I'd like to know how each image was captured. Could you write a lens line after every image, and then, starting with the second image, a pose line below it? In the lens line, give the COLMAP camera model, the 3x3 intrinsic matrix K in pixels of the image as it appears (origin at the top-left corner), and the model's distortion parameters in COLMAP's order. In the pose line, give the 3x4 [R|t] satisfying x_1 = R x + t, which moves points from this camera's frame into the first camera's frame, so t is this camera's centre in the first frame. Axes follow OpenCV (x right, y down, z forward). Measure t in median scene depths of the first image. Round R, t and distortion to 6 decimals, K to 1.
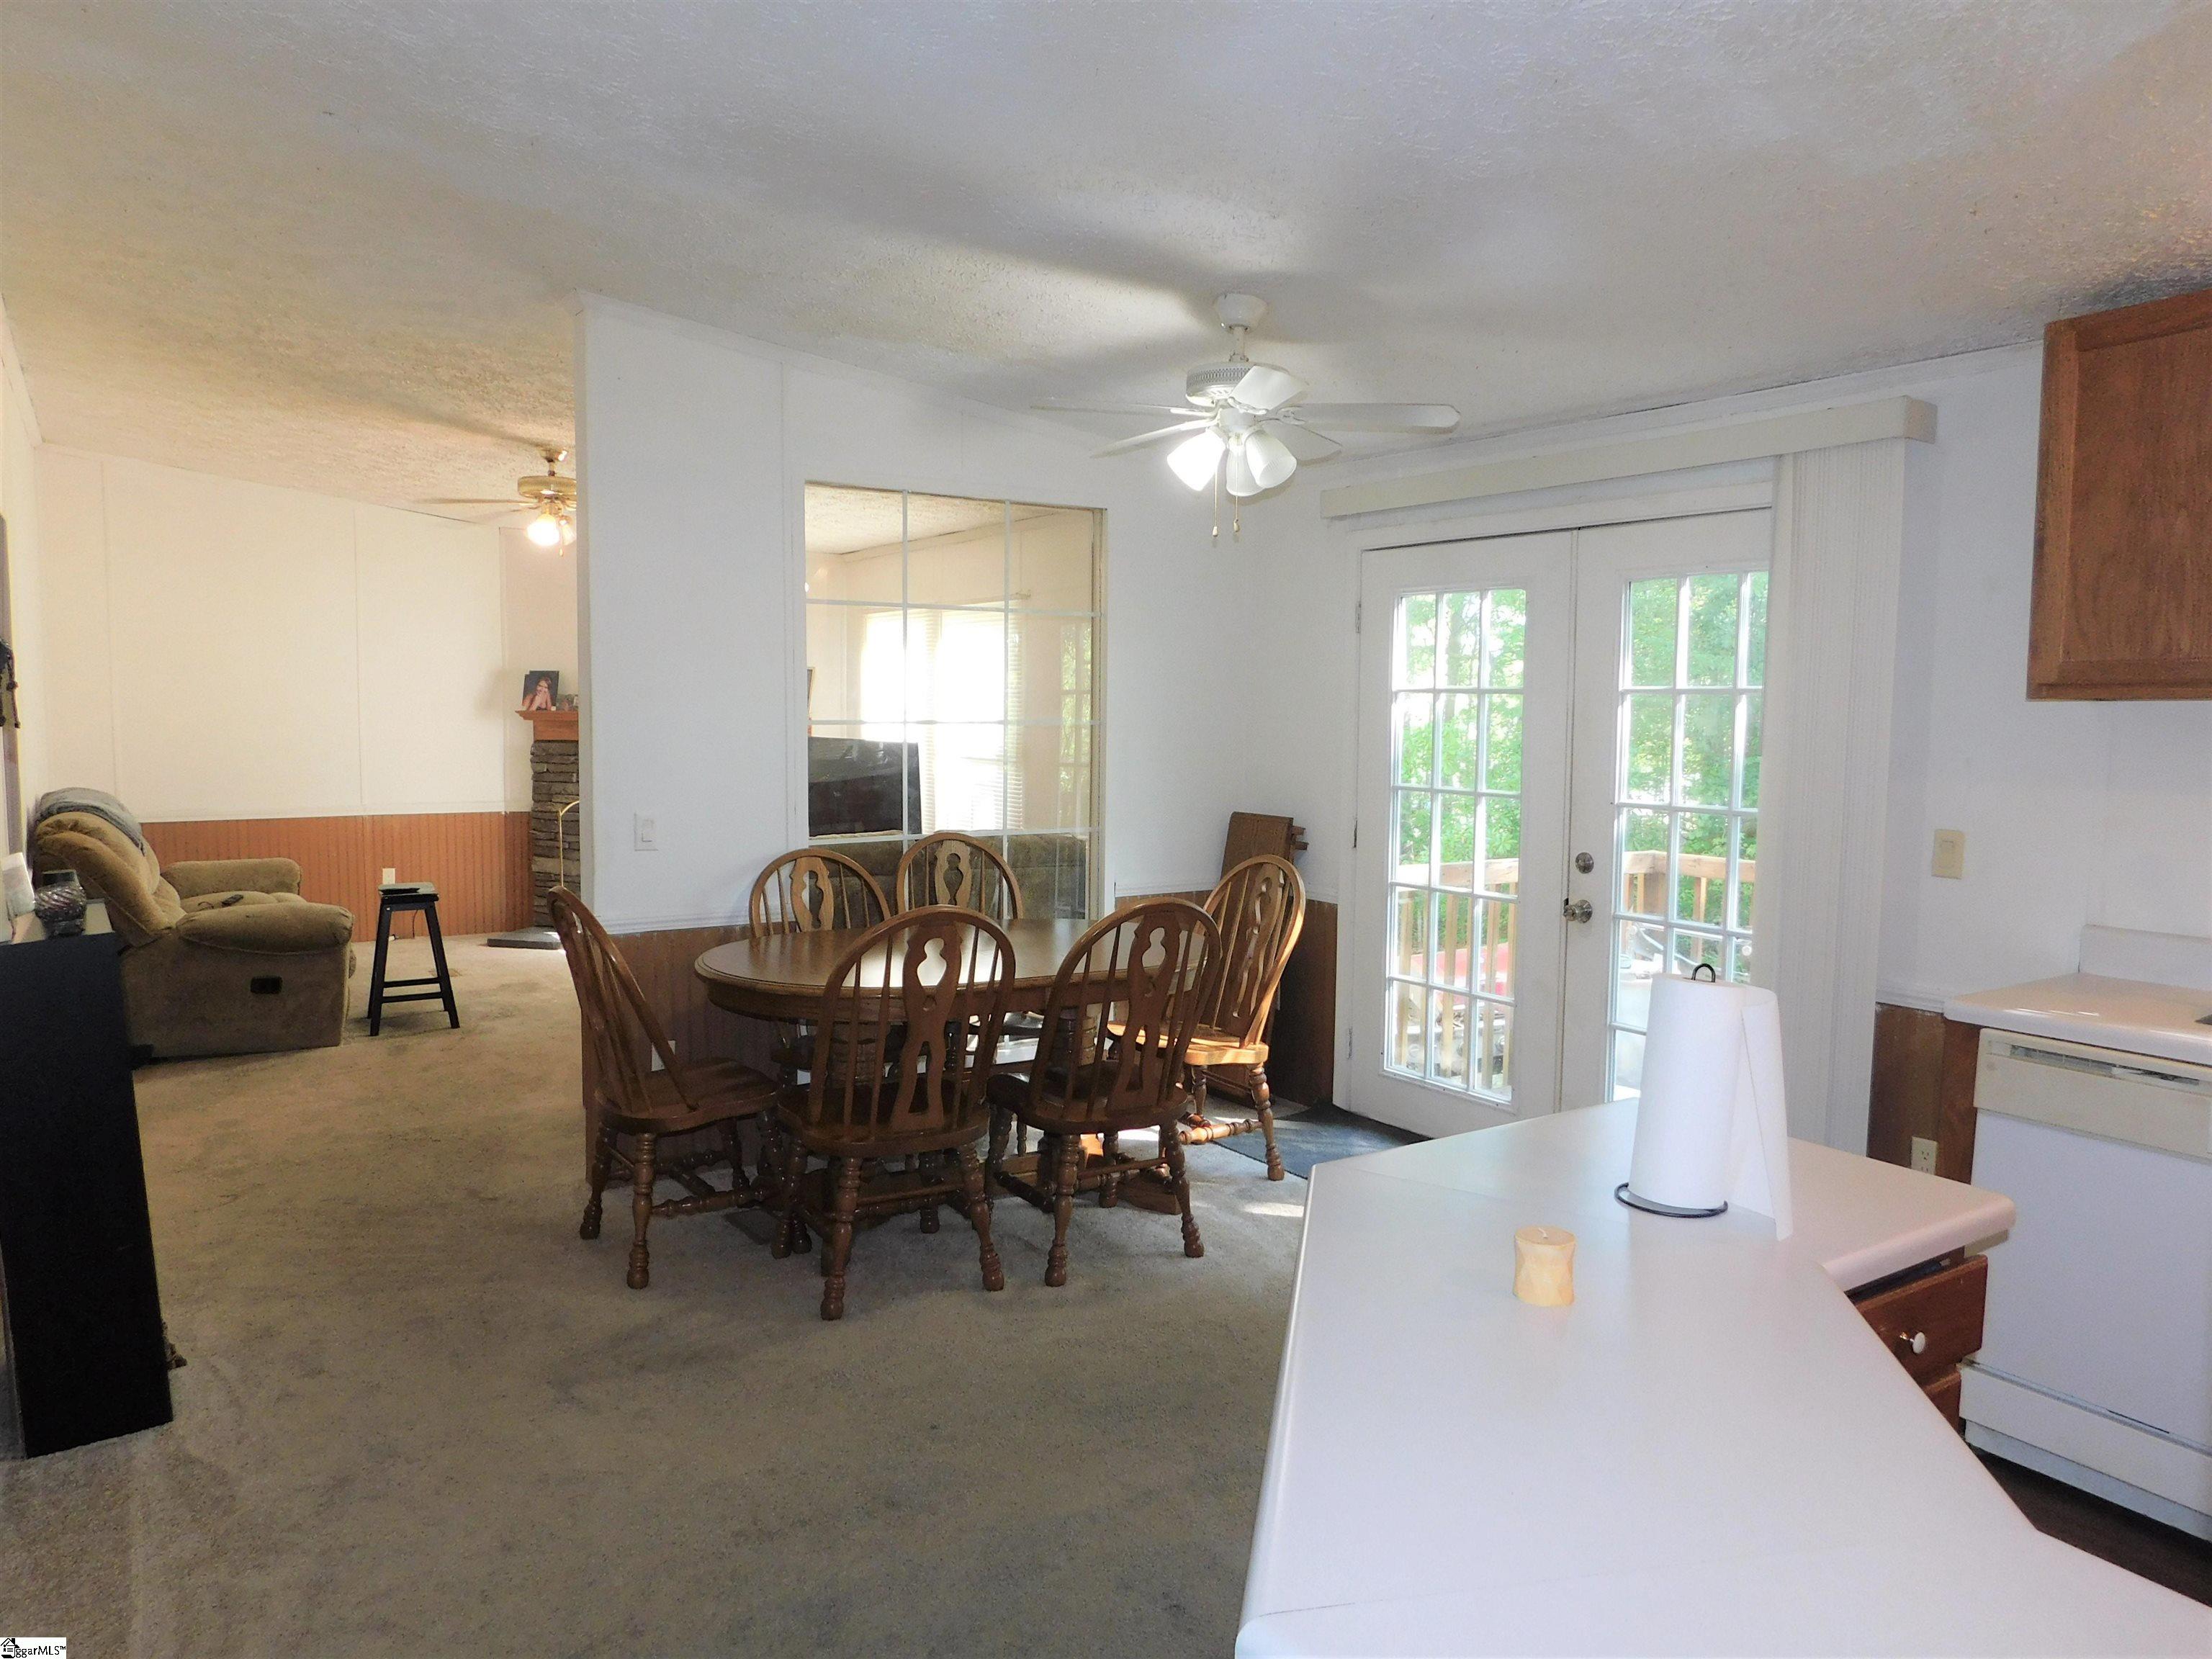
lens RADIAL K [[1457.2, 0, 1106.0], [0, 1457.2, 829.5], [0, 0, 1]] dist [-0.063069, 0.042176]
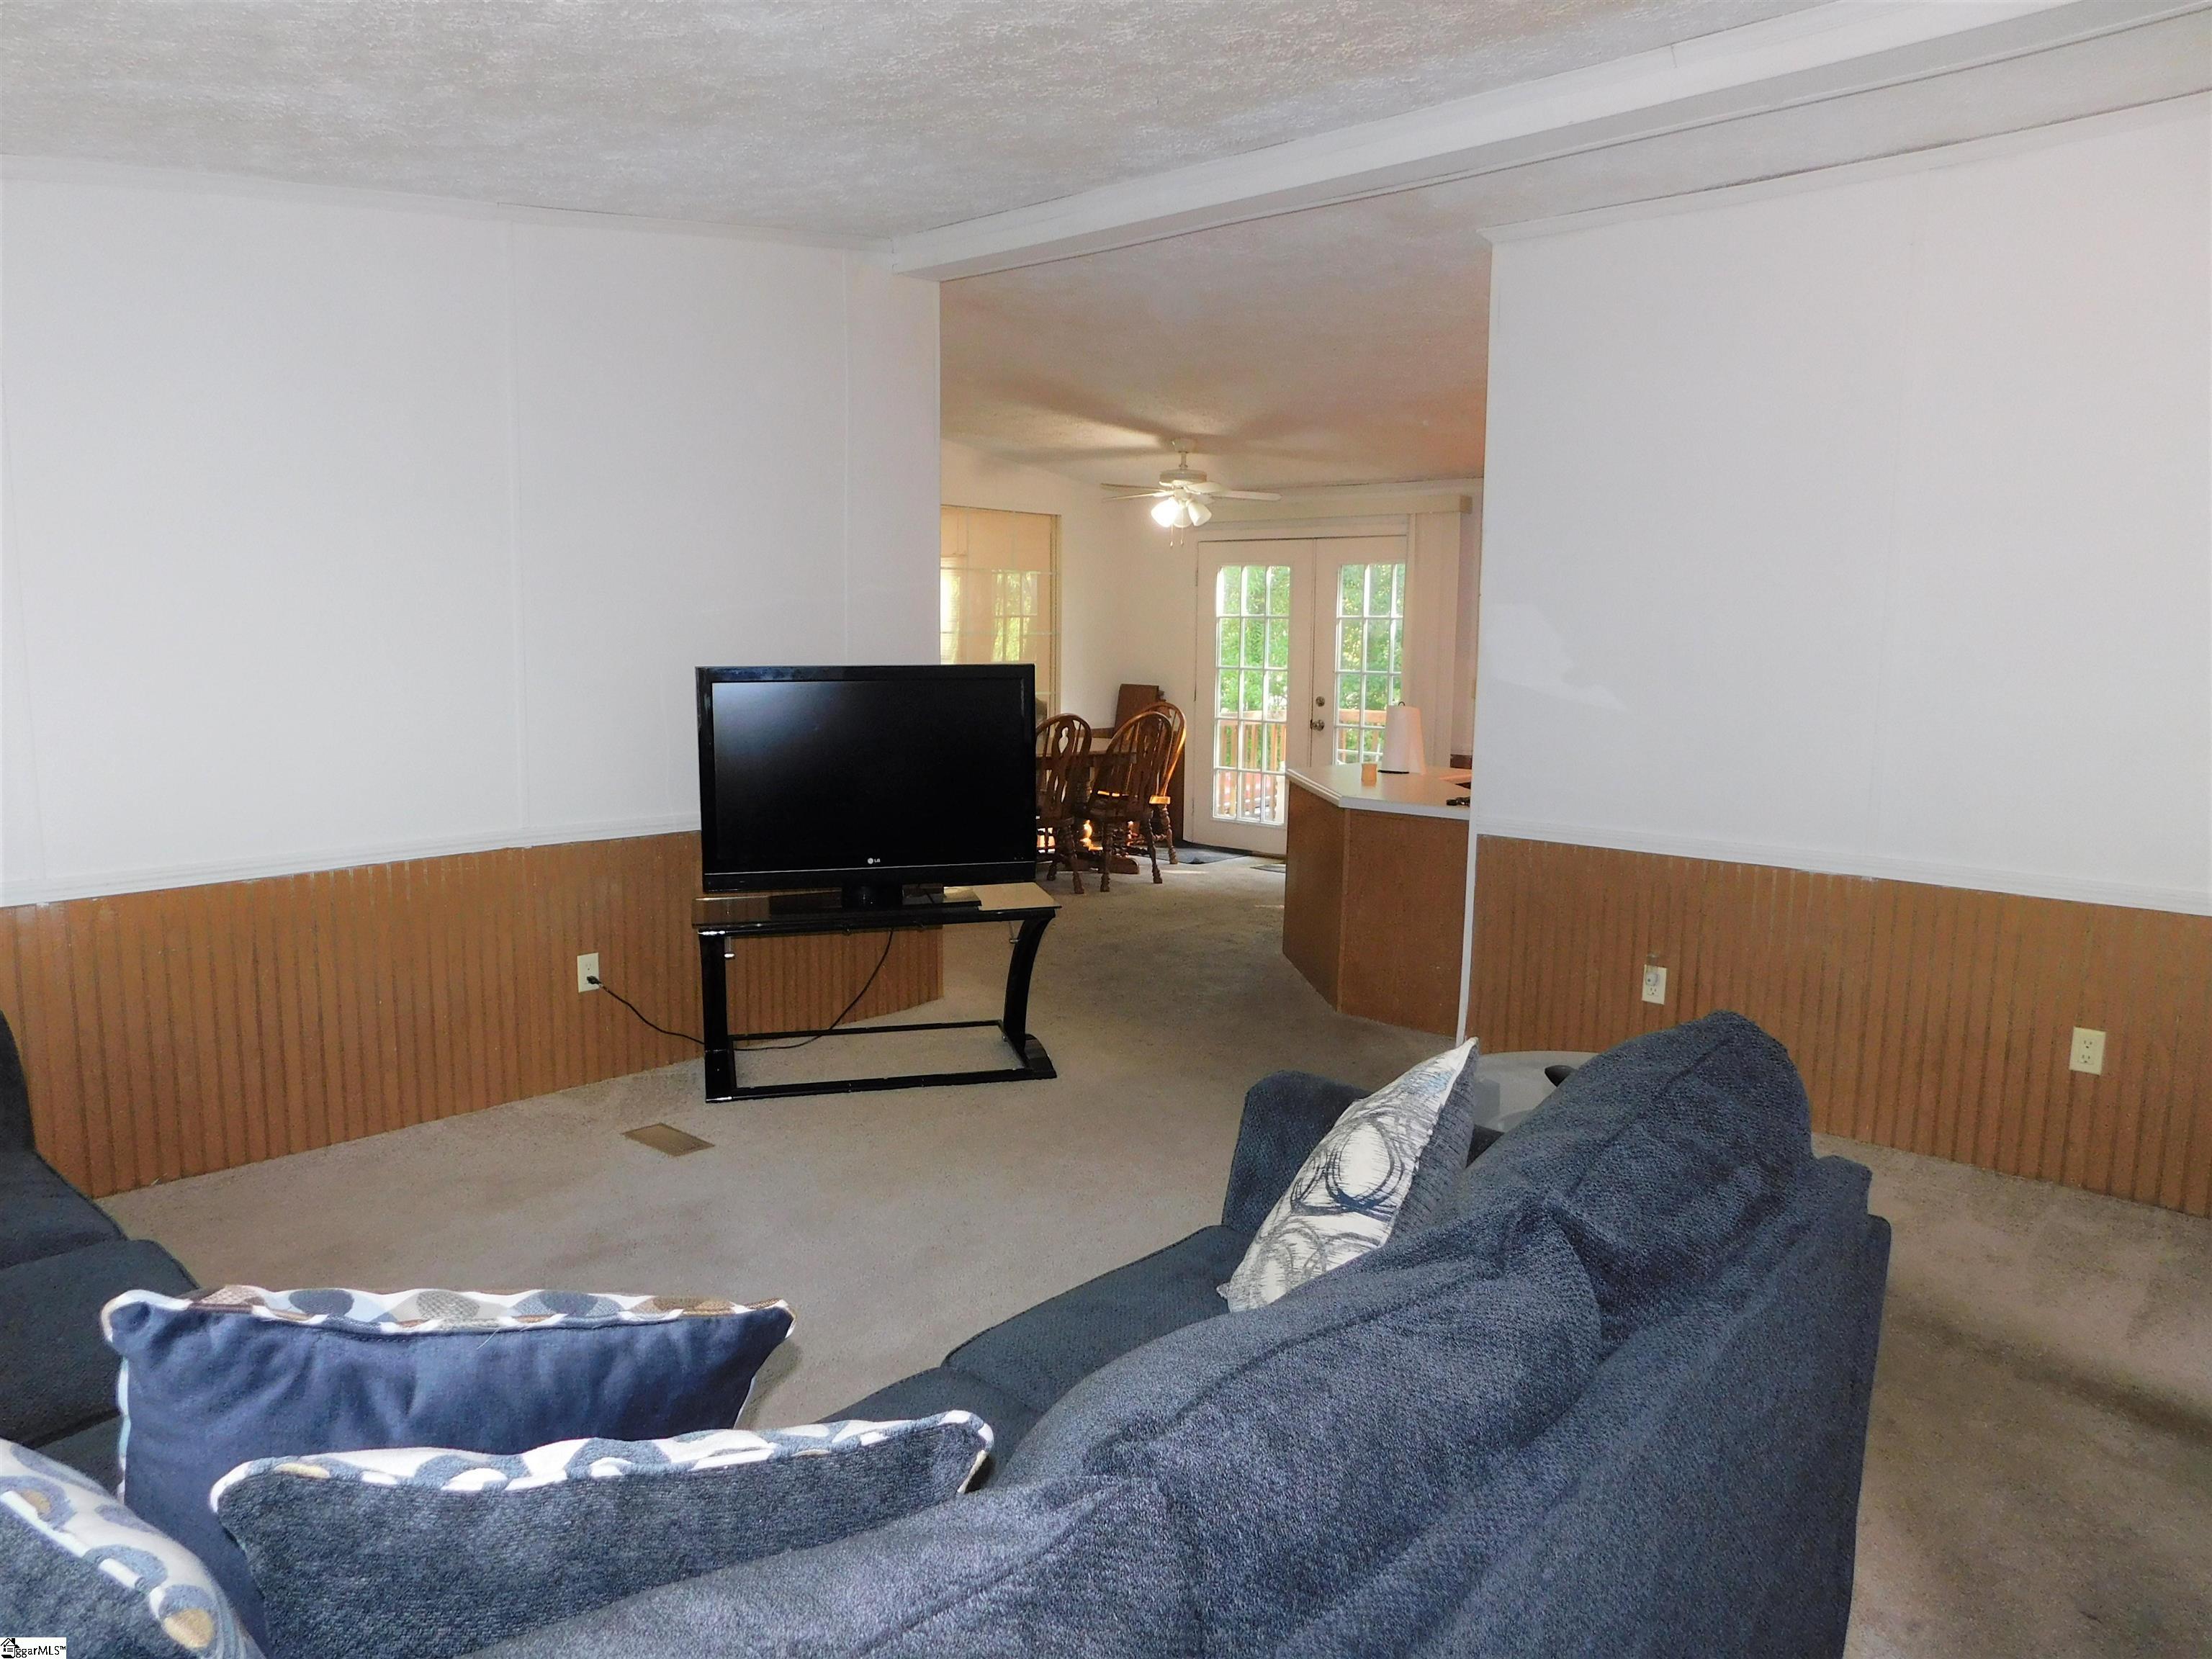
lens RADIAL K [[1457.2, 0, 1106.0], [0, 1457.2, 829.5], [0, 0, 1]] dist [-0.063069, 0.042176]
pose [[0.966307, -0.036784, 0.254749, -0.382452], [0.021718, 0.997858, 0.061706, 0.054019], [-0.256473, -0.054094, 0.965036, -0.713998]]
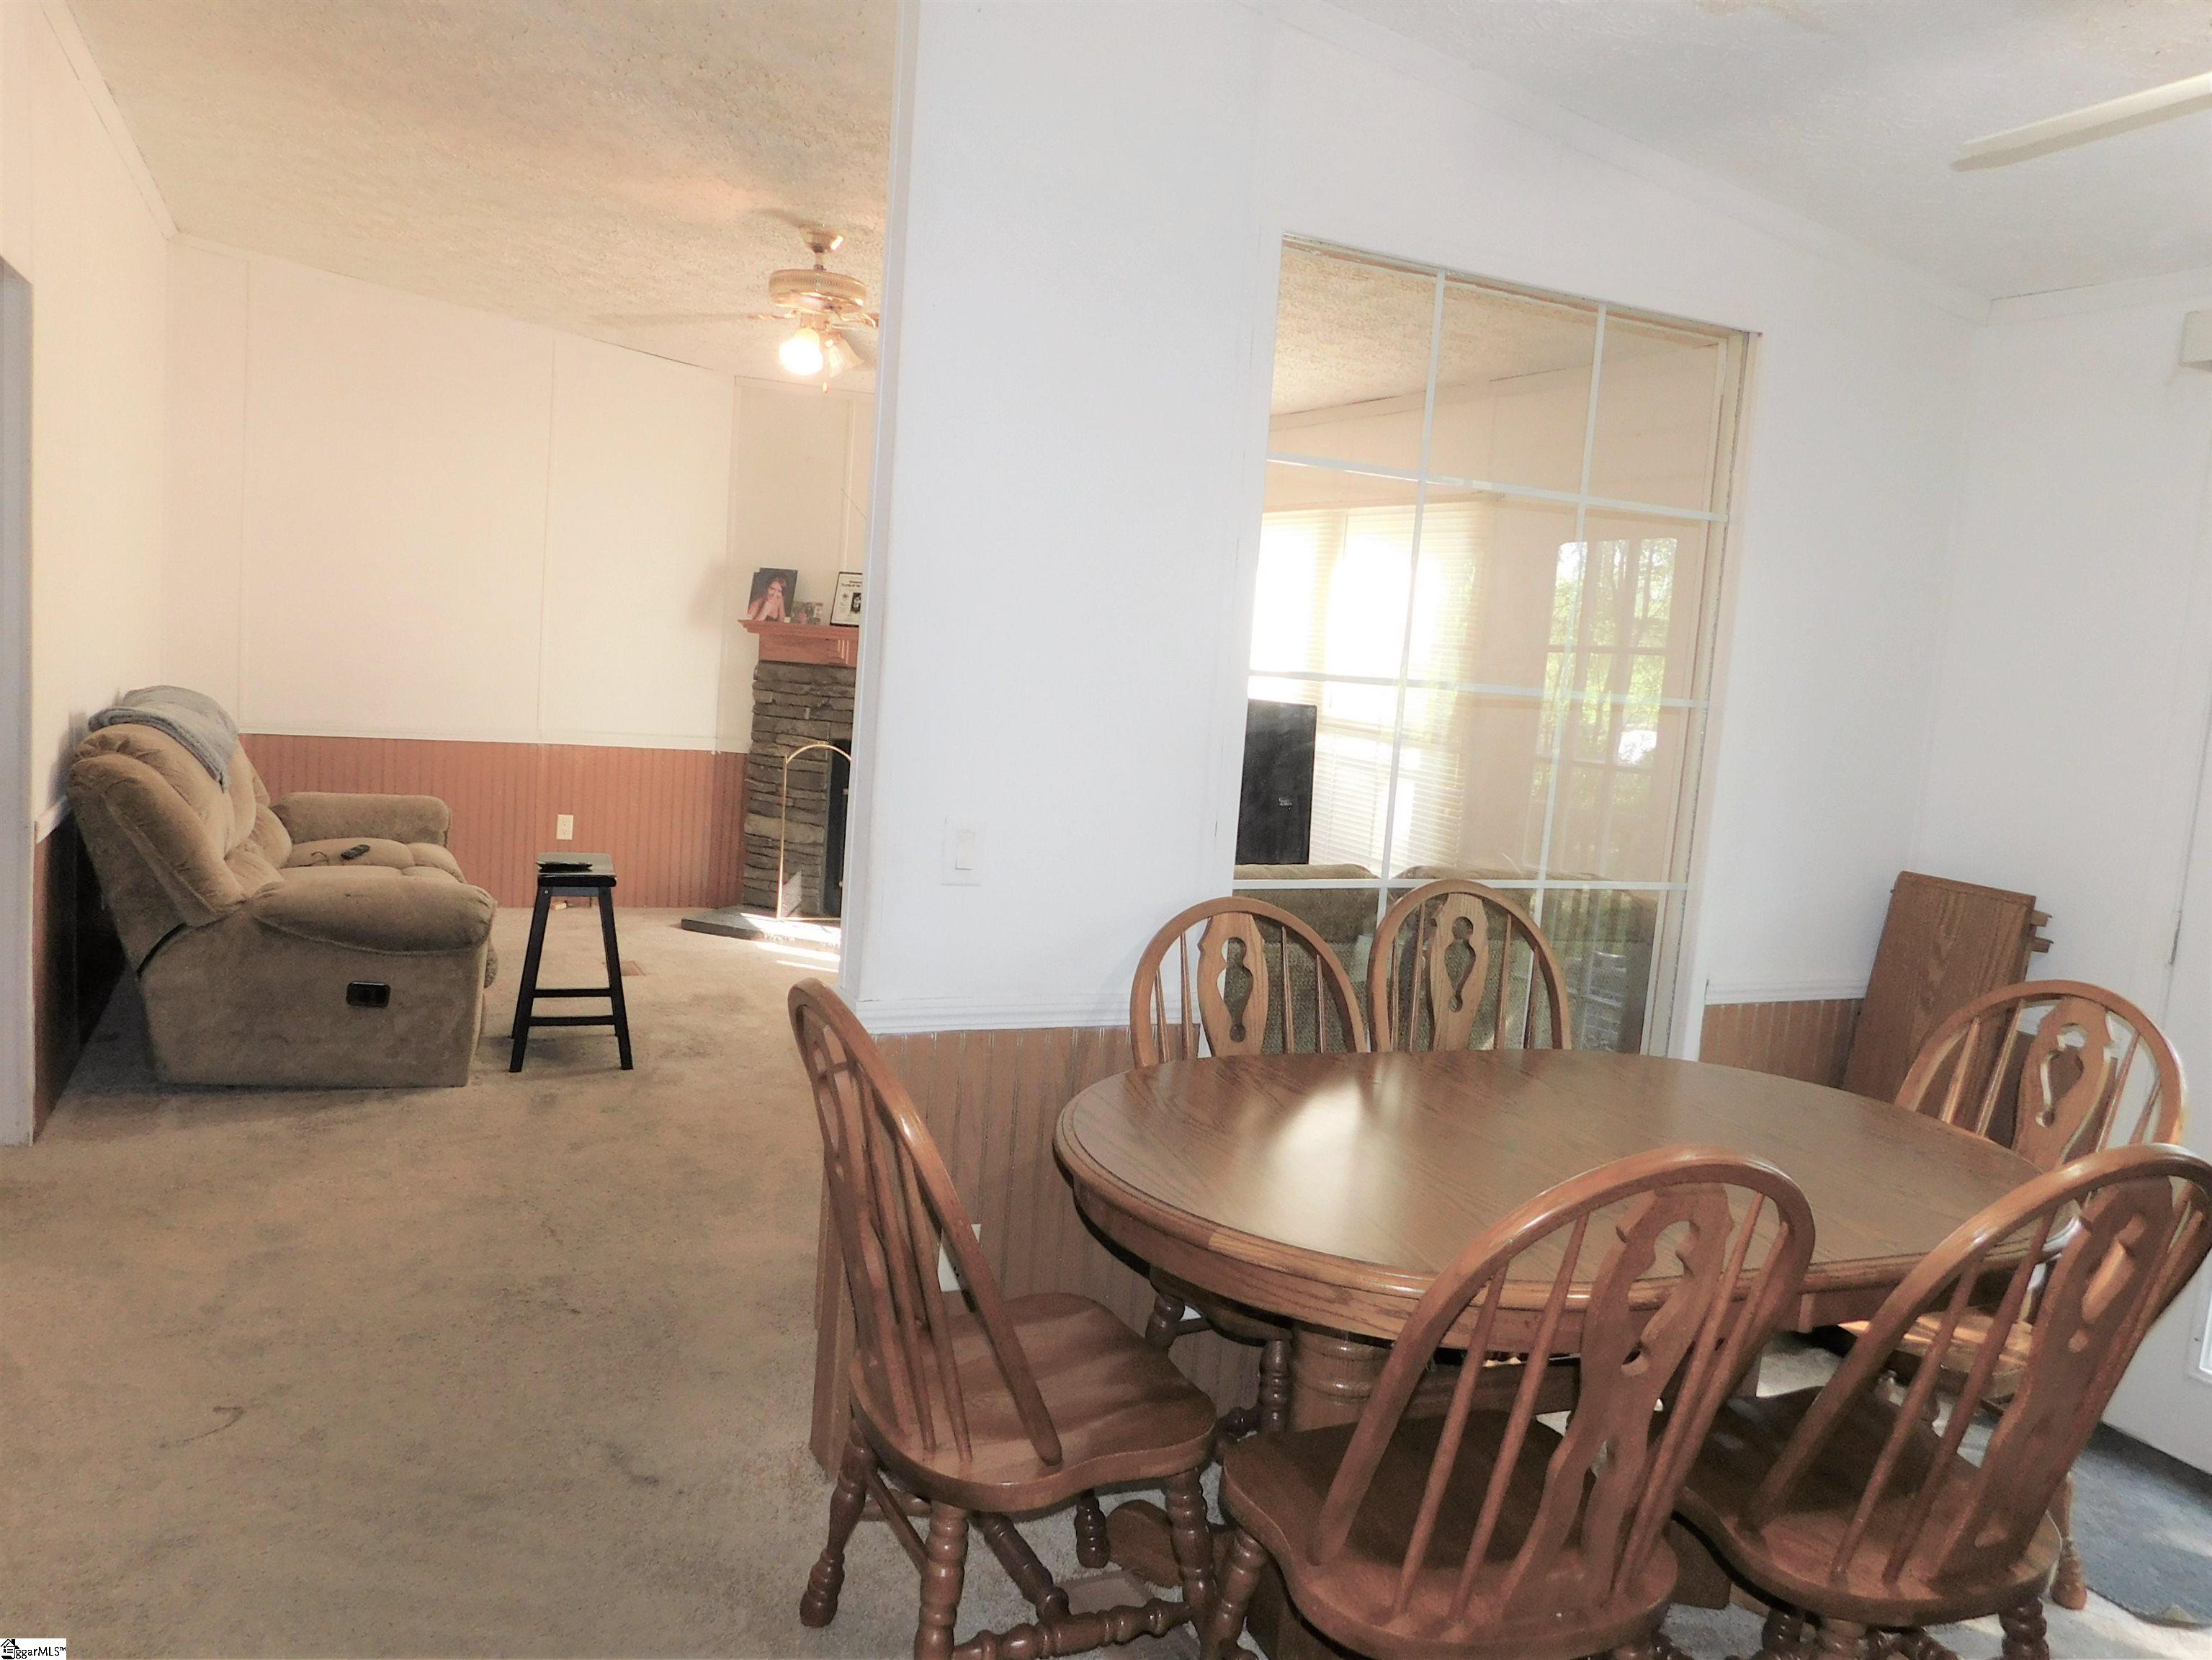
lens RADIAL K [[1616.4, 0, 1106.0], [0, 1616.4, 830.0], [0, 0, 1]] dist [-0.053773, 0.007923]
pose [[0.985021, 0.082380, -0.151482, -0.130081], [-0.078305, 0.996394, 0.032678, -0.023776], [0.153628, -0.020327, 0.987920, 0.305015]]
